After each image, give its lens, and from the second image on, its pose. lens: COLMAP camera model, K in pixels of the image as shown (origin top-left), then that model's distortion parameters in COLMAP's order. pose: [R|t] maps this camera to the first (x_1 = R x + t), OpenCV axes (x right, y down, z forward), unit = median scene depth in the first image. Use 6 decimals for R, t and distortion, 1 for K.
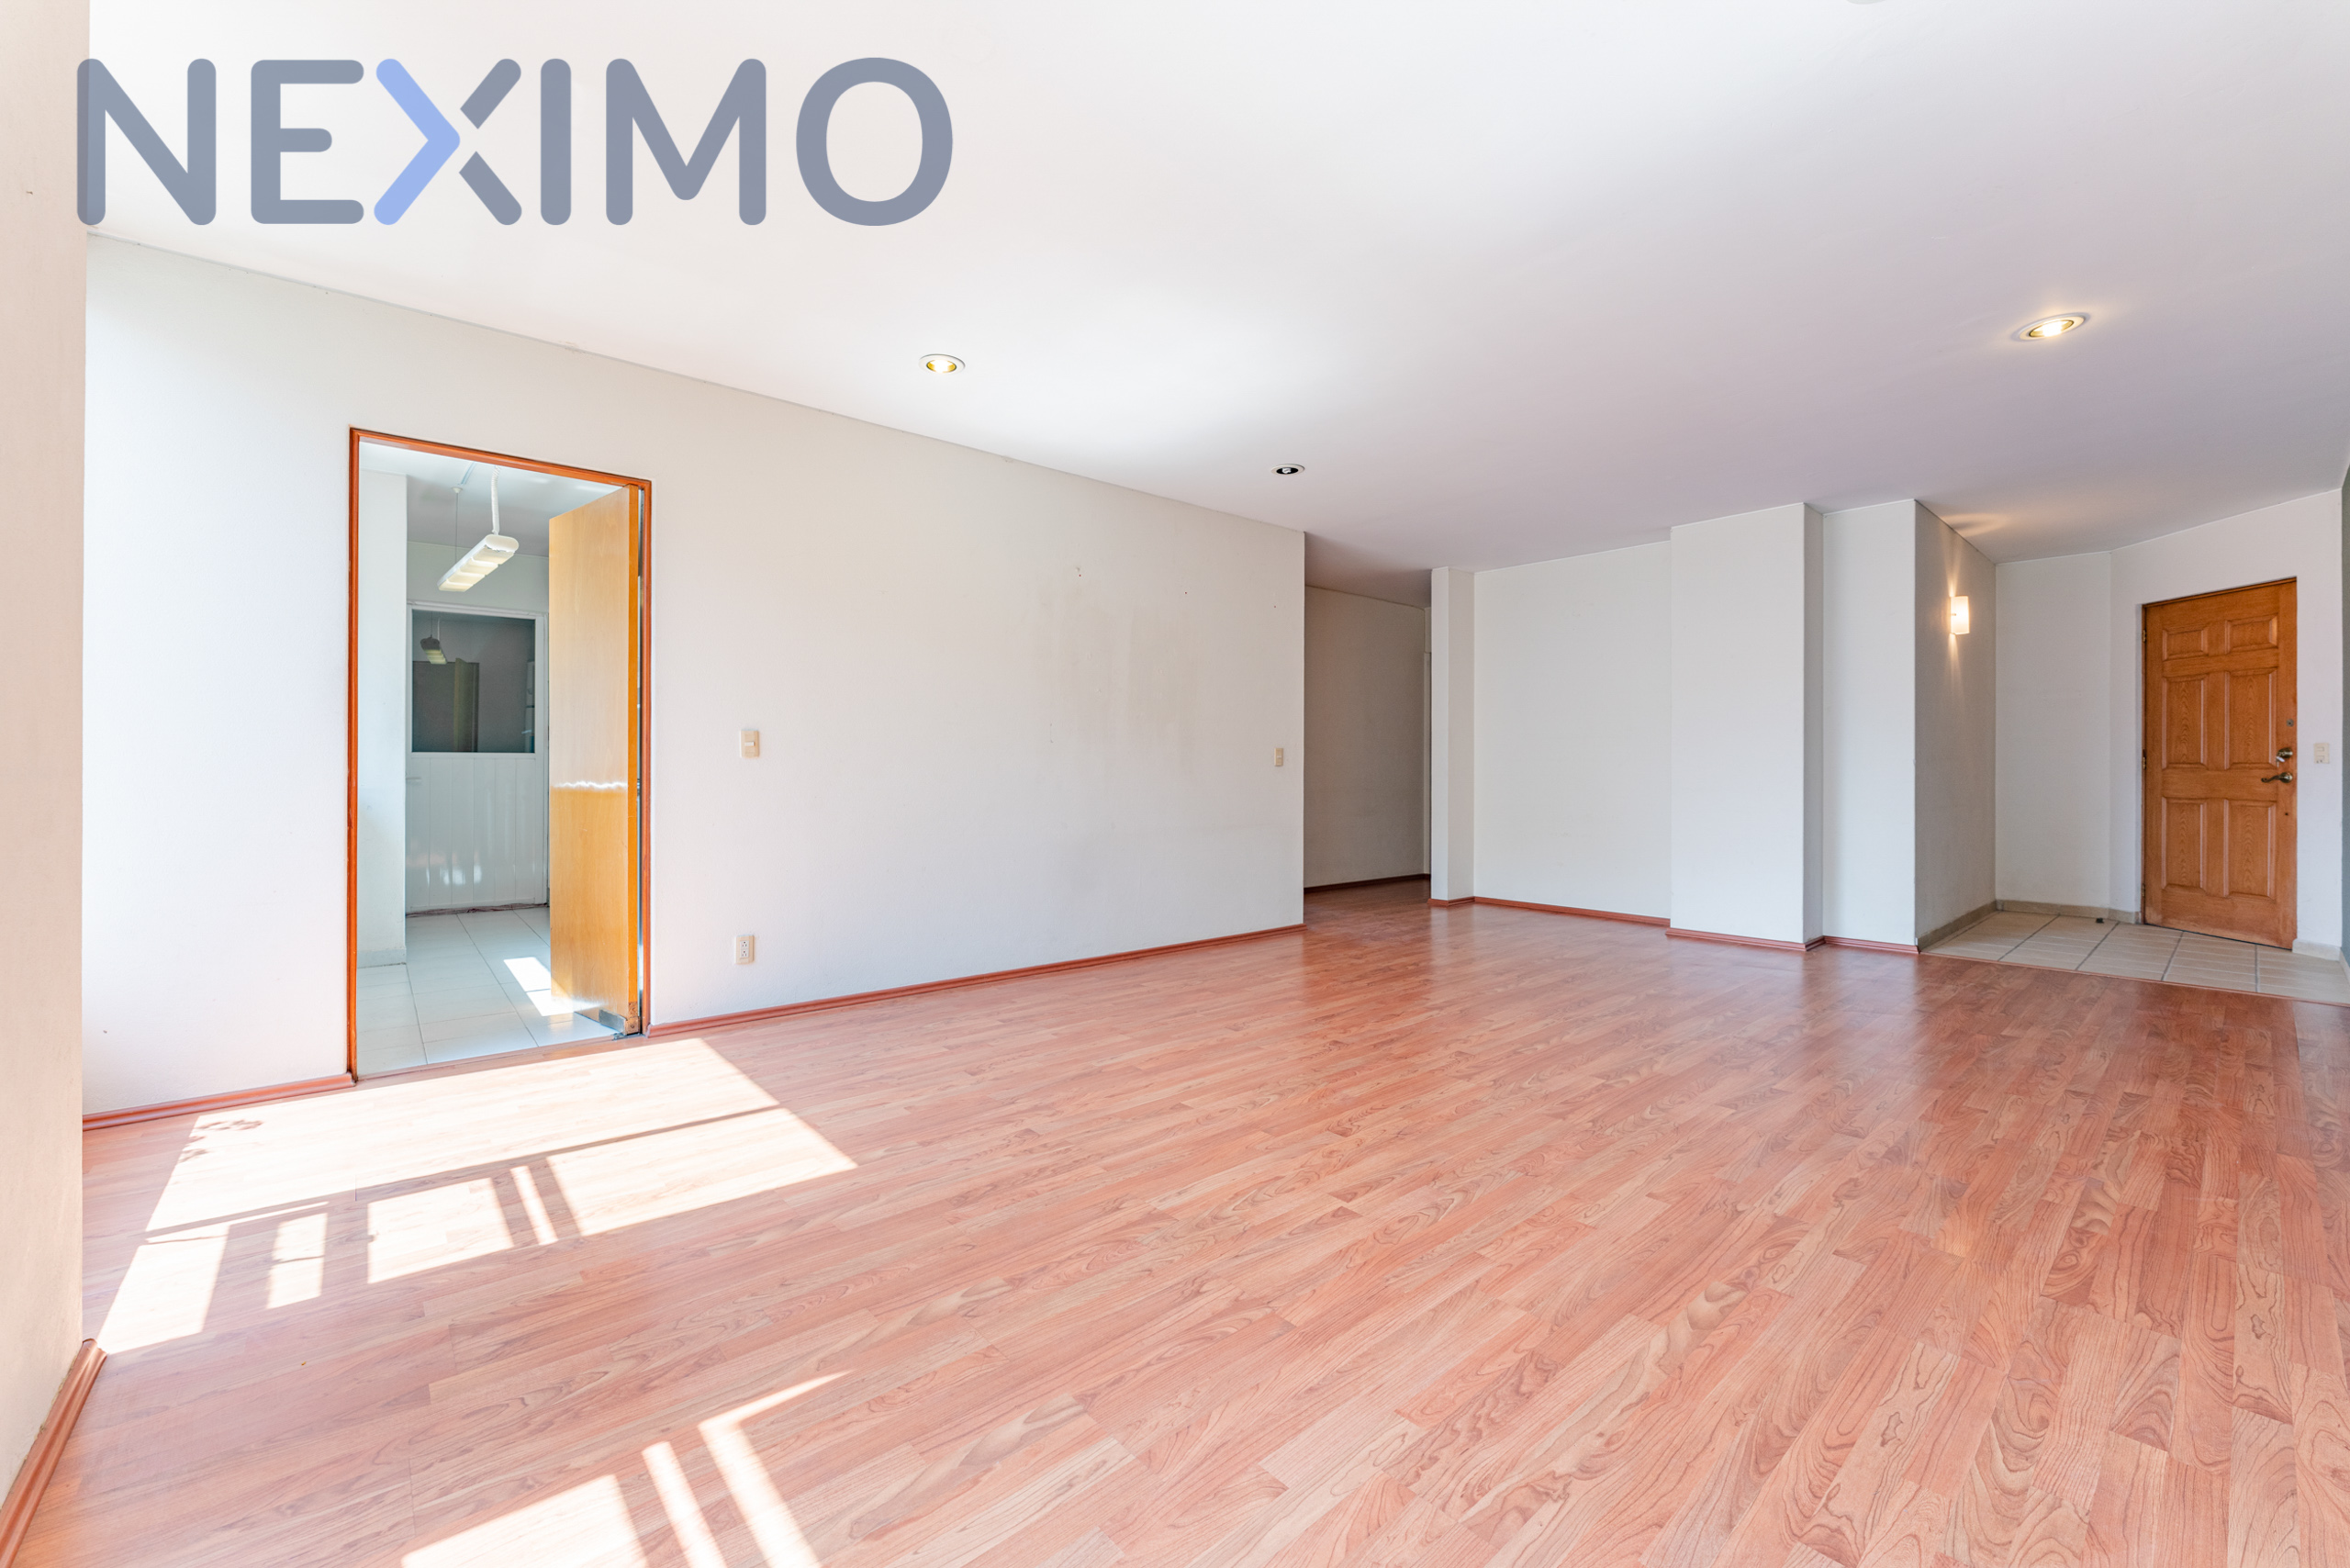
lens RADIAL K [[950.9, 0, 1165.4], [0, 950.9, 784.2], [0, 0, 1]] dist [0.006079, -0.001635]
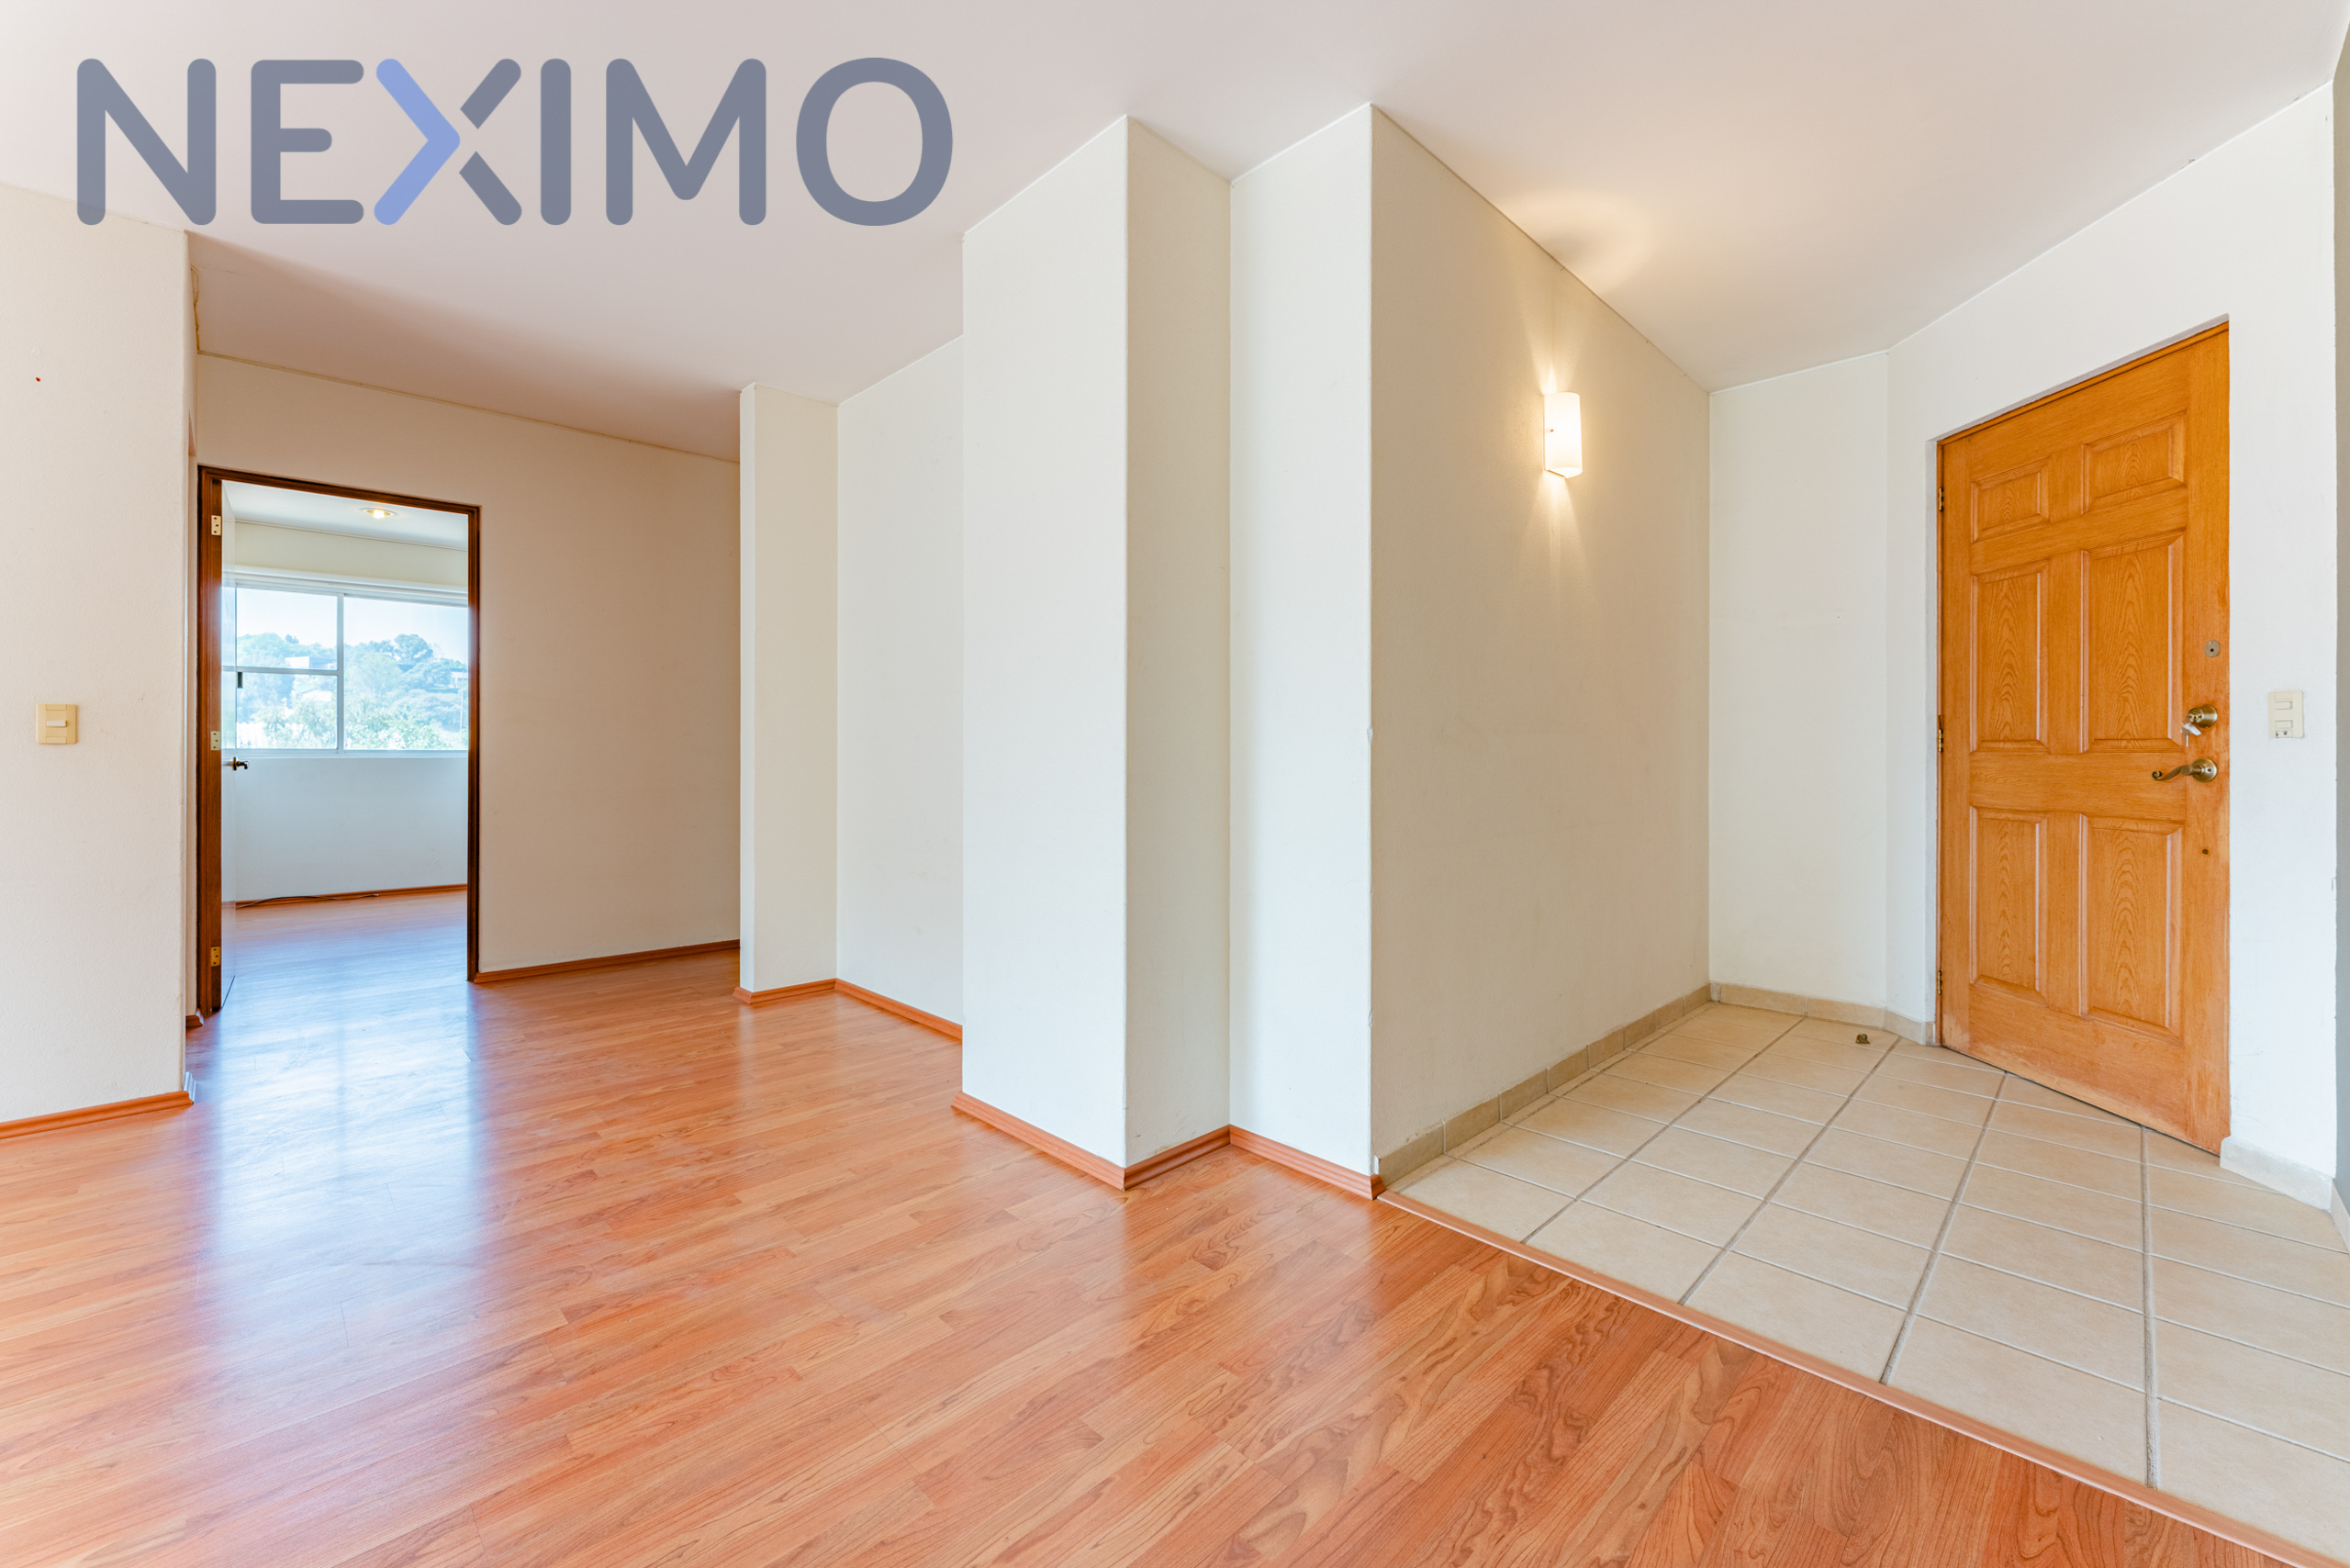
lens RADIAL K [[950.9, 0, 1161.2], [0, 950.9, 772.1], [0, 0, 1]] dist [0.006079, -0.001635]
pose [[0.998440, -0.001069, 0.055821, 0.617921], [0.001034, 0.999999, 0.000657, -0.006431], [-0.055821, -0.000598, 0.998441, 0.544182]]
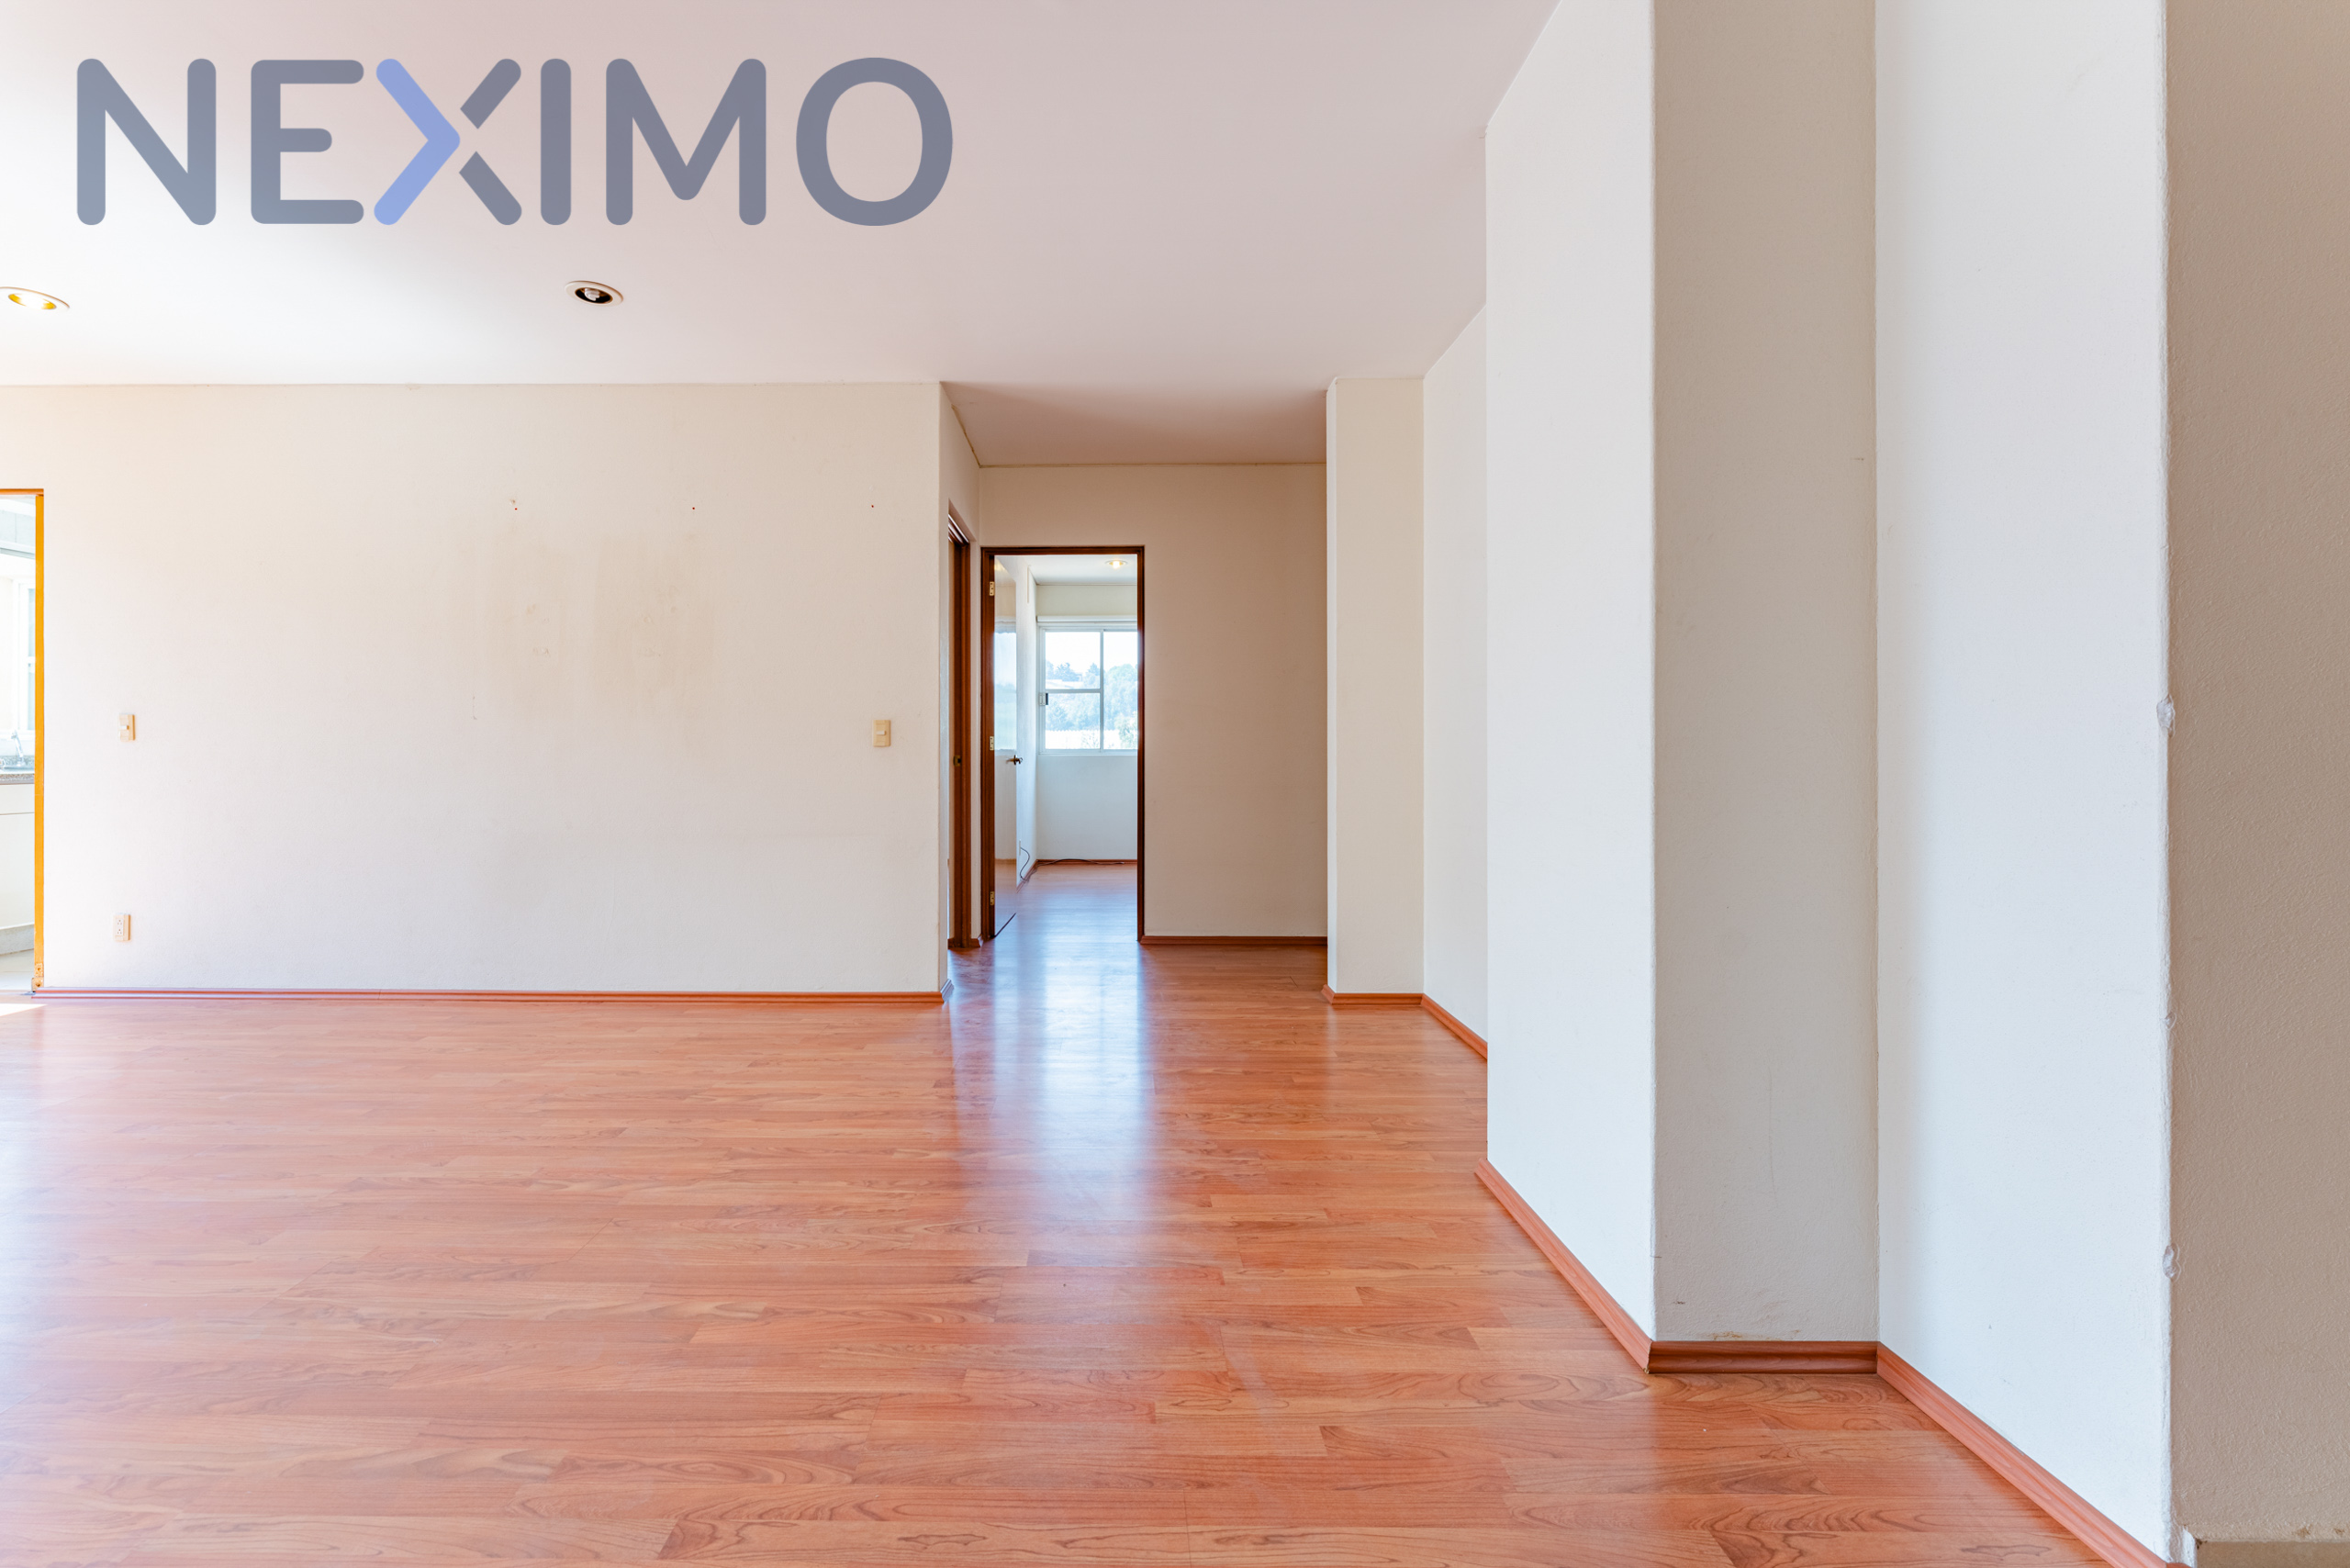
lens RADIAL K [[950.9, 0, 1174.1], [0, 950.9, 759.8], [0, 0, 1]] dist [0.006079, -0.001635]
pose [[0.744156, 0.004089, -0.667993, 0.728990], [-0.010823, 0.999924, -0.005935, -0.008779], [0.667918, 0.011646, 0.744144, 0.660870]]
